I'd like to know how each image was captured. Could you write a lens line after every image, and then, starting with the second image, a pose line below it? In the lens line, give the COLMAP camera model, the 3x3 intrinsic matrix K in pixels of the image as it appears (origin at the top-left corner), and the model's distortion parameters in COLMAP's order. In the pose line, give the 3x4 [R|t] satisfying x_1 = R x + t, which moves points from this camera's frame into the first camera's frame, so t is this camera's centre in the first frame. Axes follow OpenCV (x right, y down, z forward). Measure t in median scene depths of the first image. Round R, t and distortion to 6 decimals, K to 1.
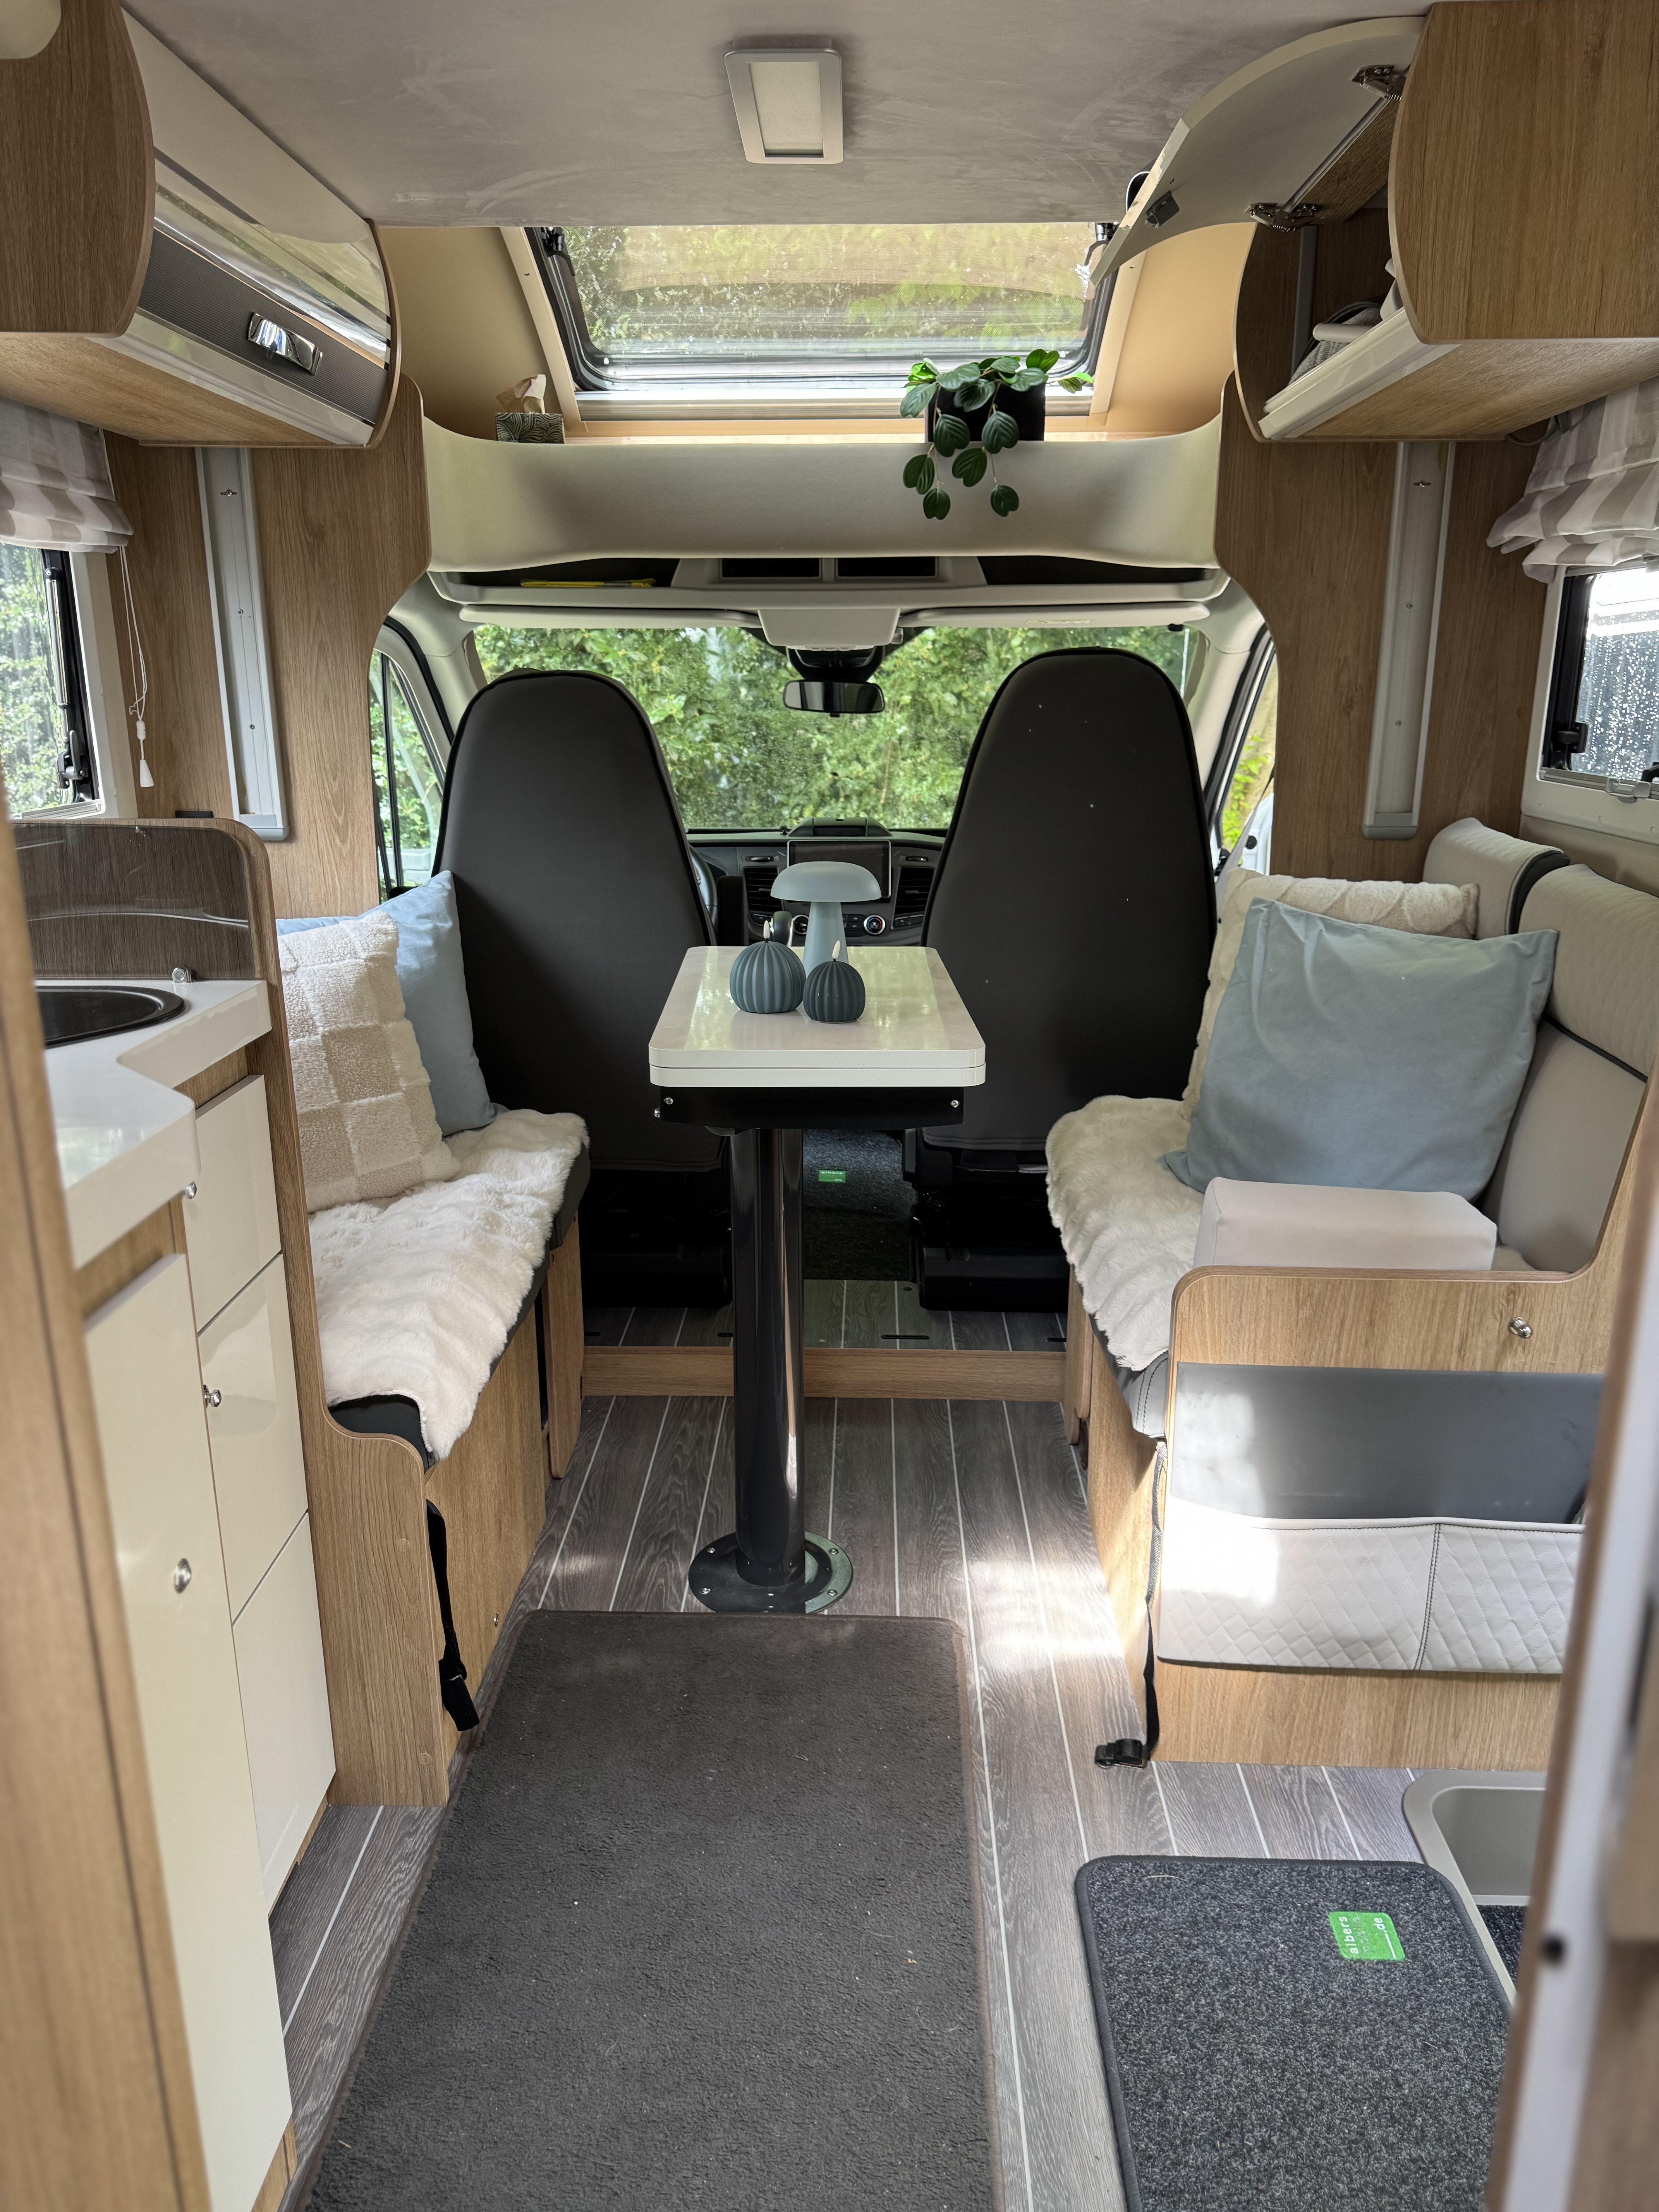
lens RADIAL K [[1558.4, 0, 823.0], [0, 1558.4, 1124.6], [0, 0, 1]] dist [0.133228, -0.195960]
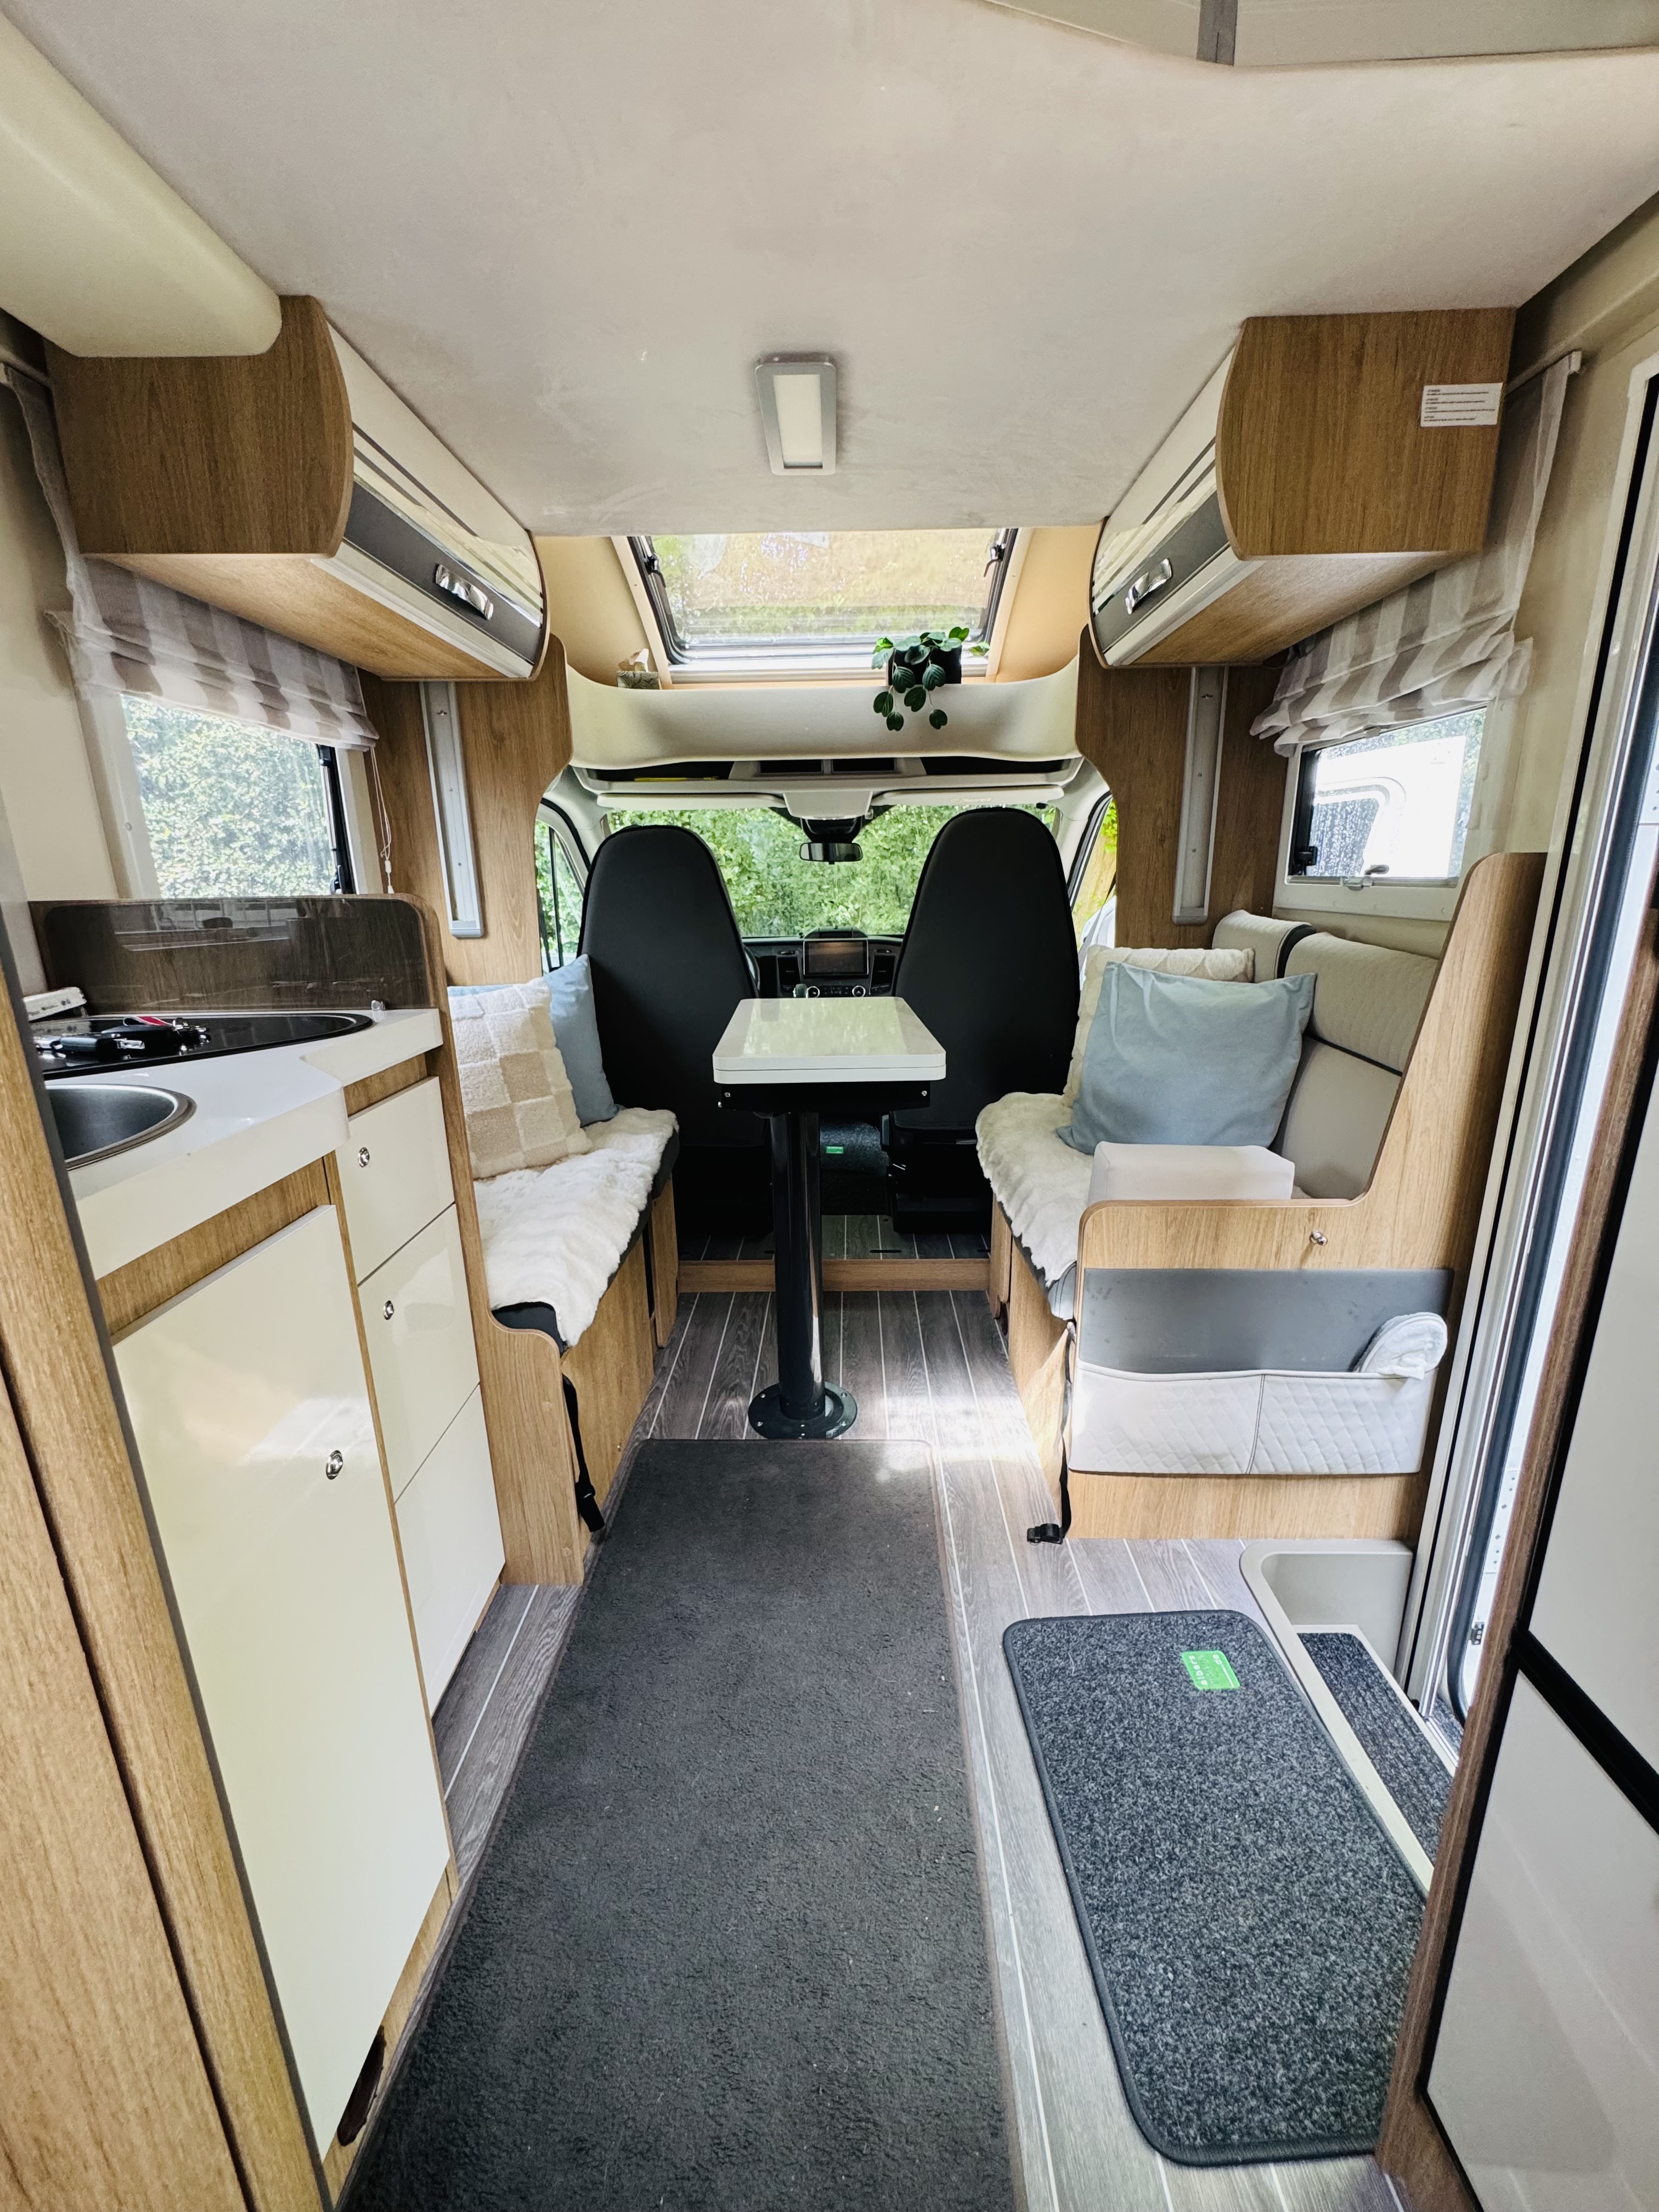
lens RADIAL K [[880.8, 0, 829.5], [0, 880.8, 1106.0], [0, 0, 1]] dist [-0.000186, 0.000015]
pose [[0.999811, -0.017836, 0.007698, -0.009592], [0.018010, 0.999569, -0.023162, 0.014786], [-0.007282, 0.023296, 0.999702, 0.164115]]
